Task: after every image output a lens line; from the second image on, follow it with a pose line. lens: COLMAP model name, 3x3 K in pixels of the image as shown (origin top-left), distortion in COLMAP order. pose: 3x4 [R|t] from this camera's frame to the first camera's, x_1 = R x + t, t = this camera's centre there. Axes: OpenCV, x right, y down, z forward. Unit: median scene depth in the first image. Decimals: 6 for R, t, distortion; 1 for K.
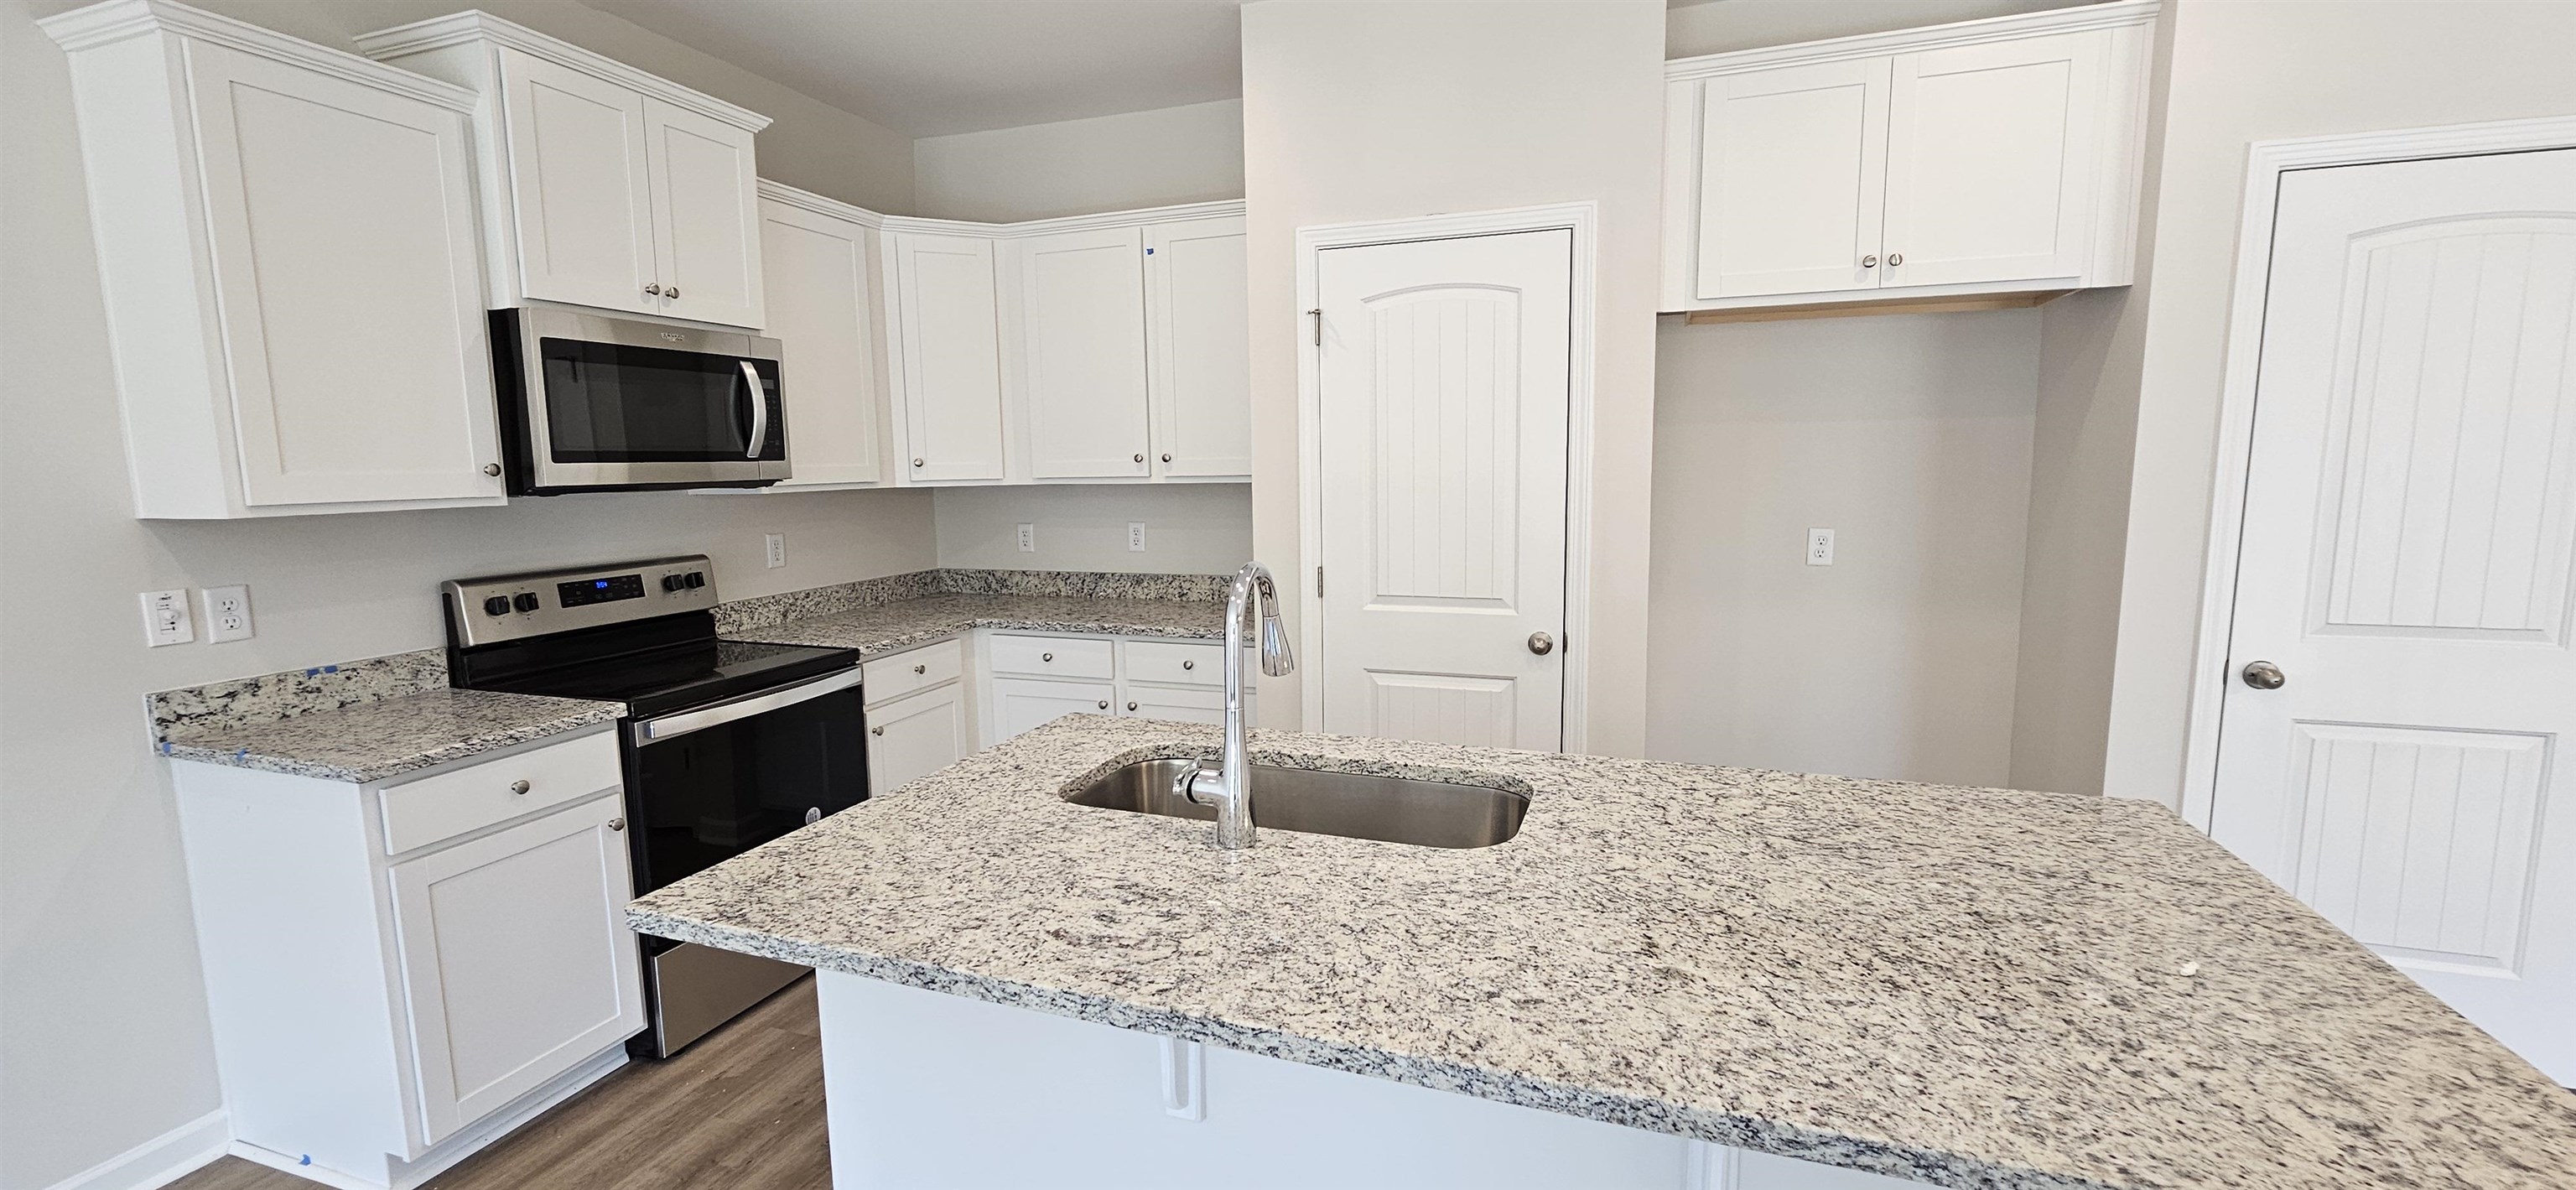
lens RADIAL K [[1061.5, 0, 1279.2], [0, 1061.5, 595.9], [0, 0, 1]] dist [-0.002002, 0.000507]
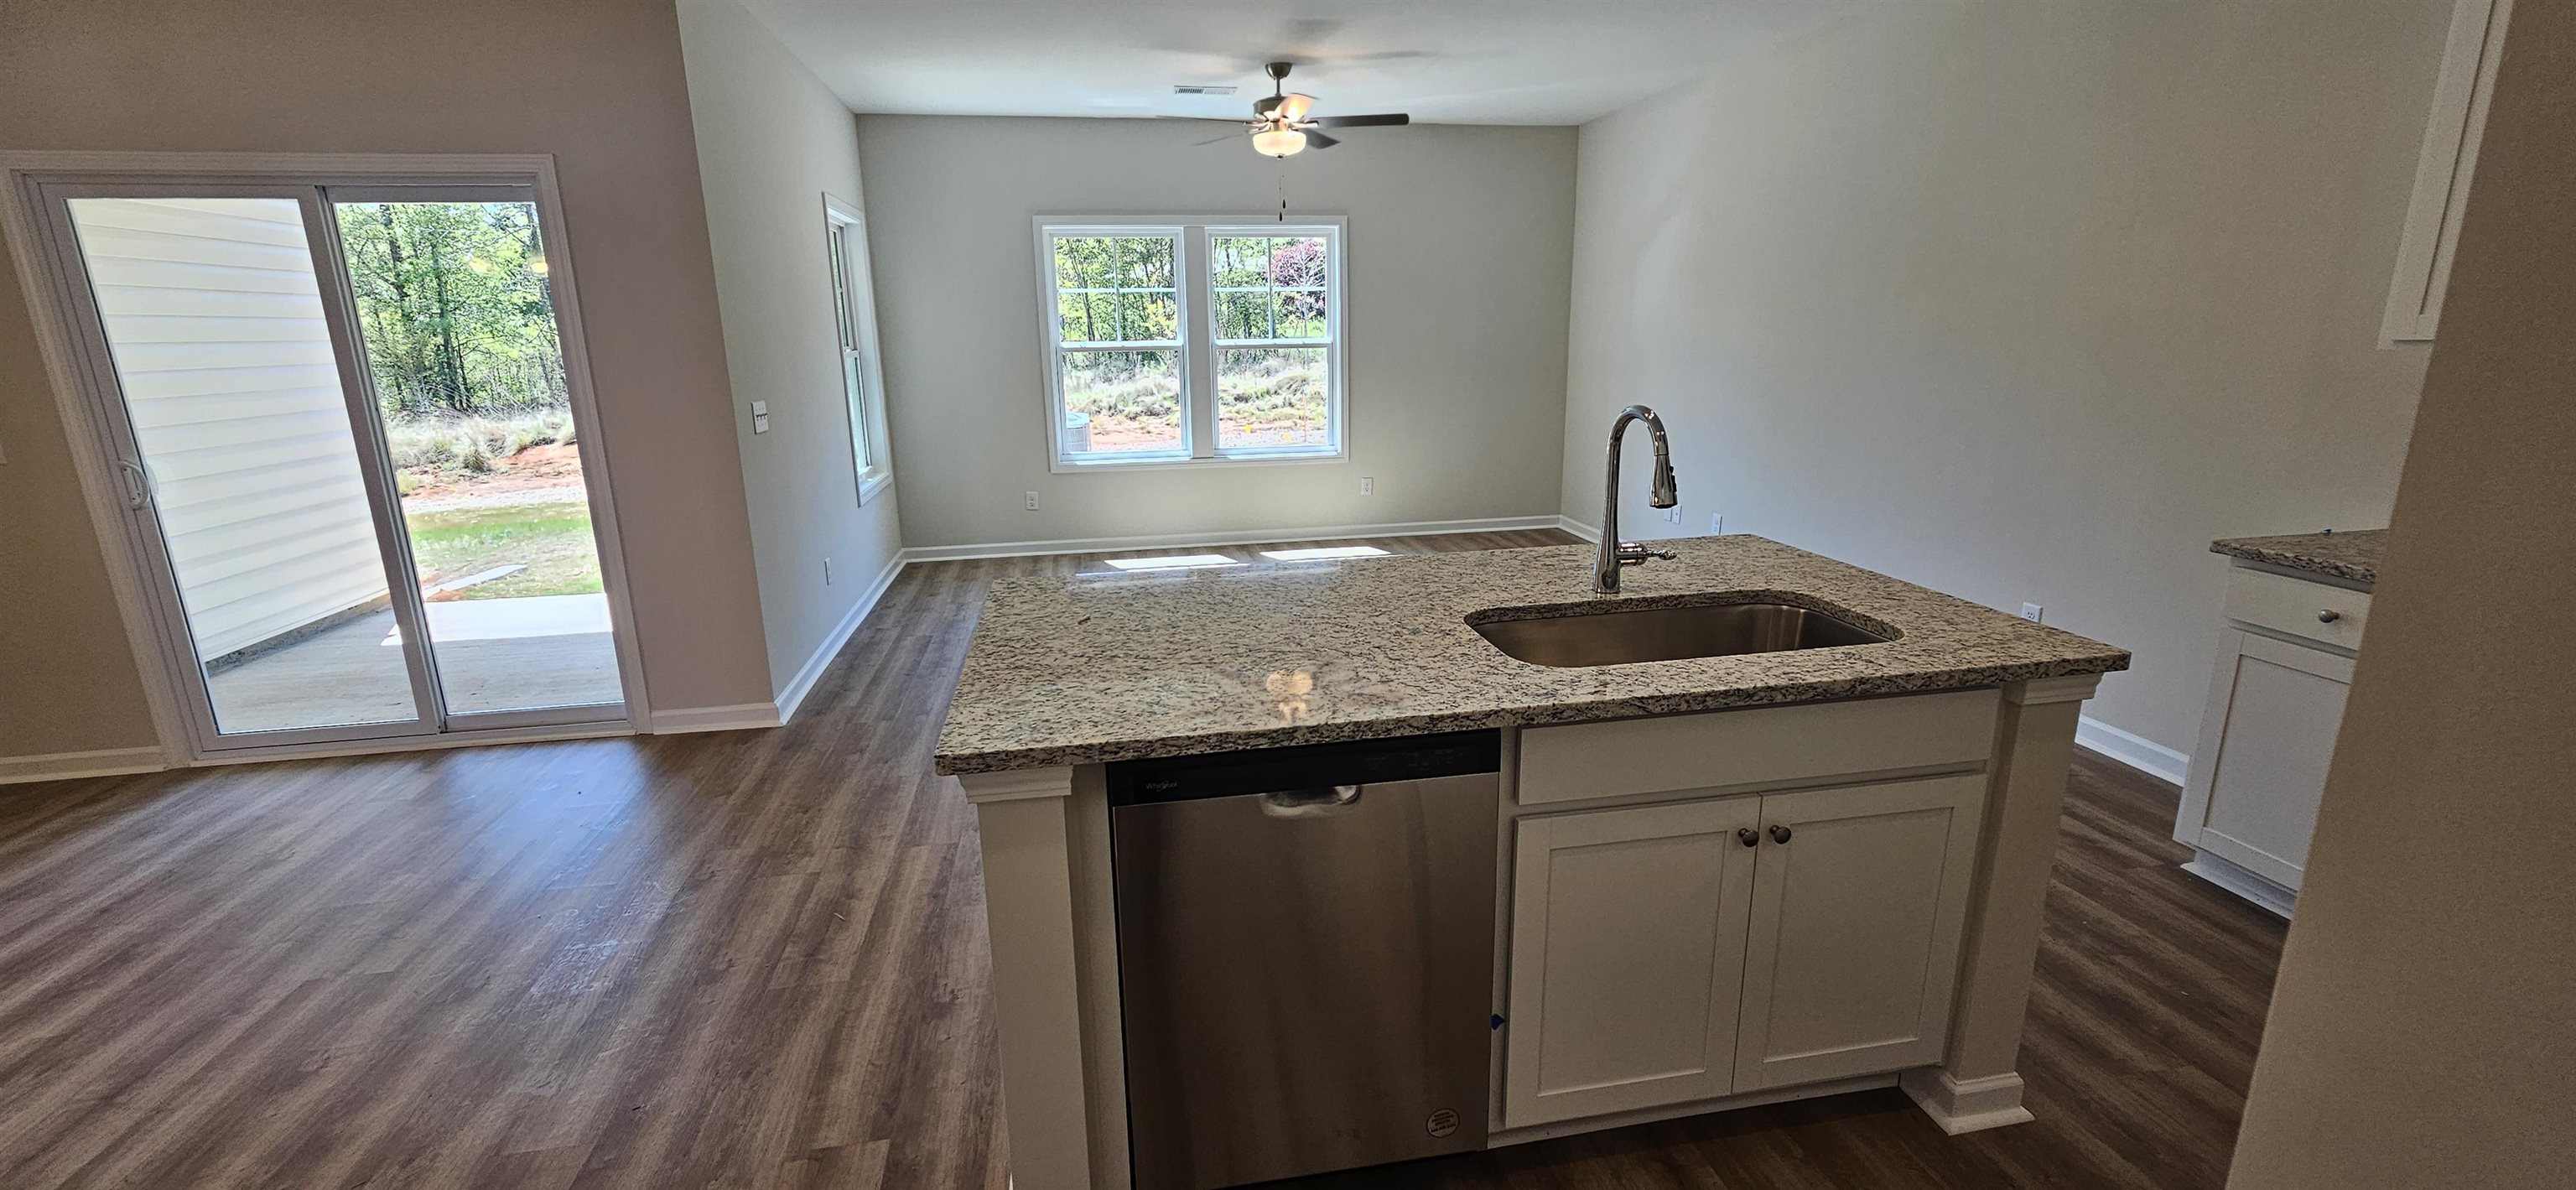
lens RADIAL K [[1061.5, 0, 1277.7], [0, 1061.5, 591.4], [0, 0, 1]] dist [-0.002002, 0.000507]
pose [[-0.863696, 0.149337, -0.481381, 0.649062], [-0.036414, 0.934111, 0.355120, -0.168042], [0.502696, 0.324245, -0.801350, 1.185599]]
